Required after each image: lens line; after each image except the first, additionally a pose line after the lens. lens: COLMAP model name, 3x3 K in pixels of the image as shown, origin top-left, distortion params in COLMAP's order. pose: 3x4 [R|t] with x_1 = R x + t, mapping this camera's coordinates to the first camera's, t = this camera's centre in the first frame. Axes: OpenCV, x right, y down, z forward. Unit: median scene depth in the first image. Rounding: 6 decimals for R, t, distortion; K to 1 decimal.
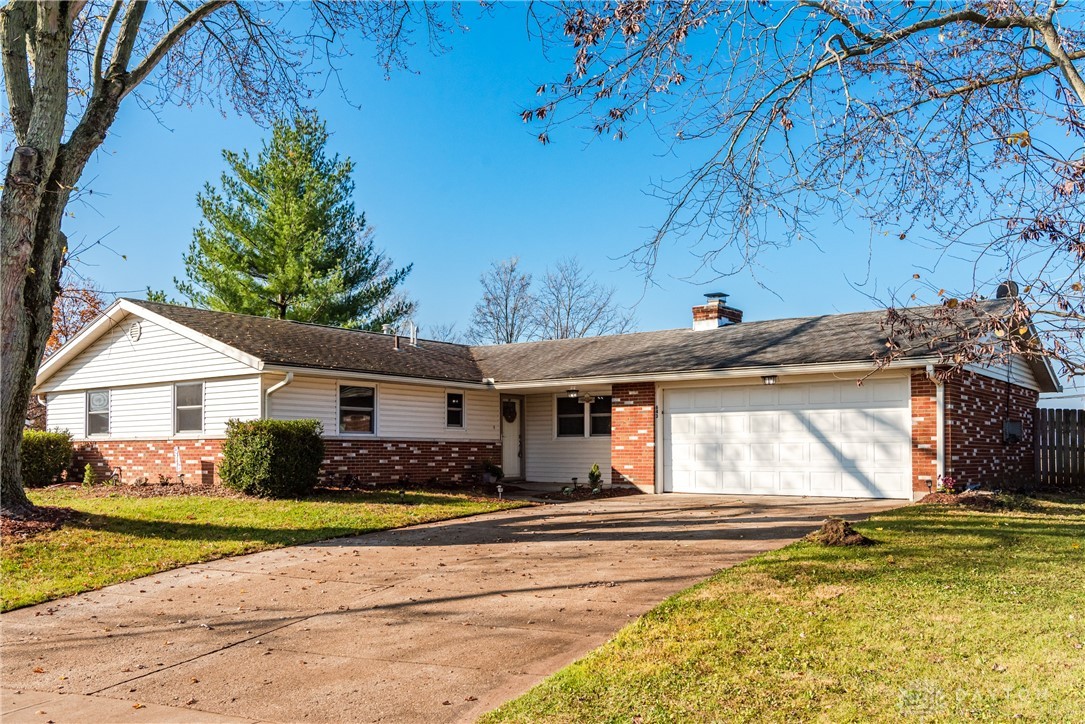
lens RADIAL K [[973.5, 0, 538.2], [0, 973.5, 434.9], [0, 0, 1]] dist [-0.012607, -0.005860]
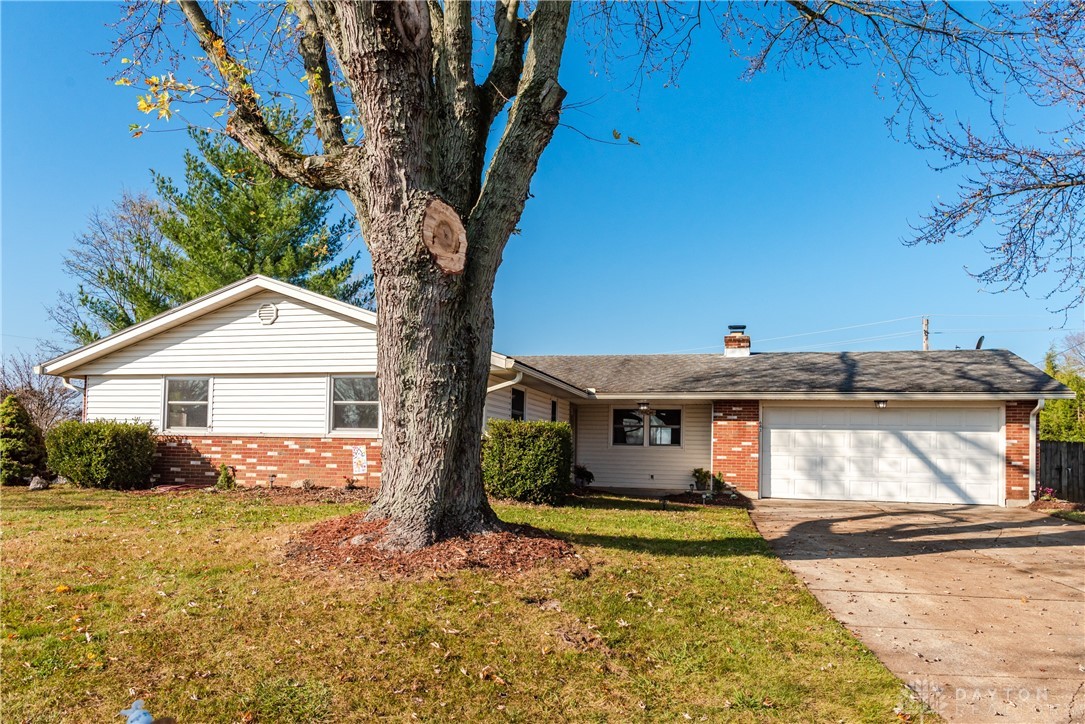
lens RADIAL K [[825.4, 0, 546.7], [0, 825.4, 438.9], [0, 0, 1]] dist [-0.000818, -0.003189]
pose [[0.919856, 0.031442, 0.390994, -0.477519], [-0.030012, 0.999502, -0.009768, 0.007437], [-0.391106, -0.002750, 0.920341, 0.213091]]
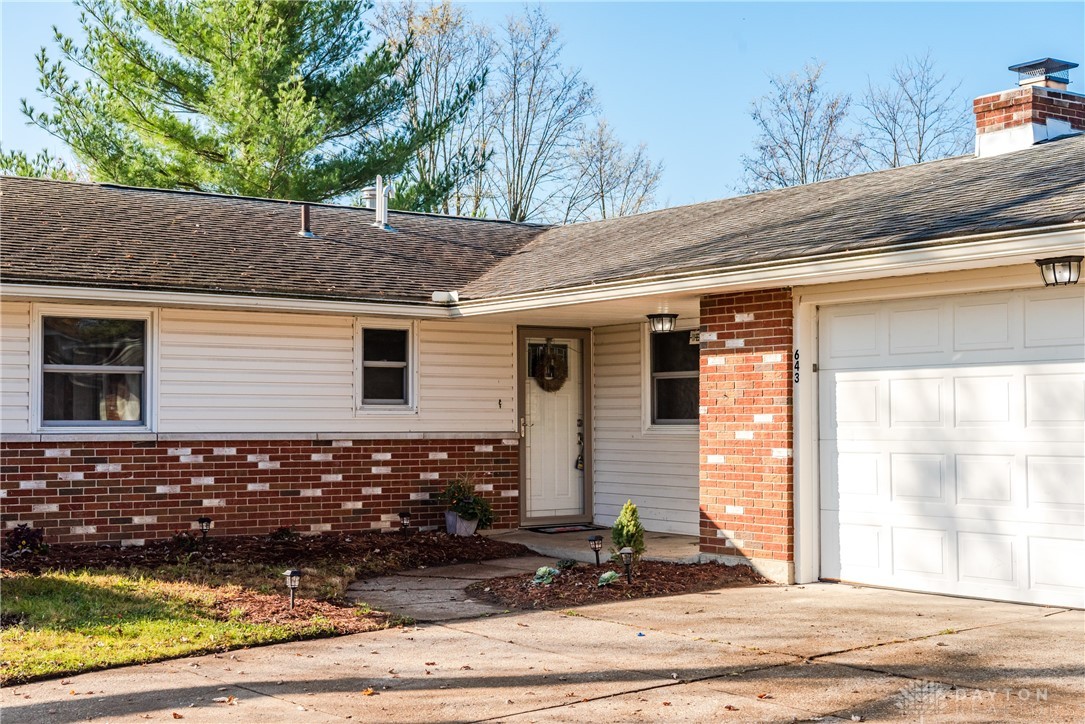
lens RADIAL K [[1546.0, 0, 524.5], [0, 1546.0, 380.1], [0, 0, 1]] dist [0.007101, -0.012218]
pose [[0.953192, -0.010904, -0.302168, 0.201005], [0.008675, 0.999924, -0.008719, -0.014112], [0.302241, 0.005689, 0.953215, 0.394102]]
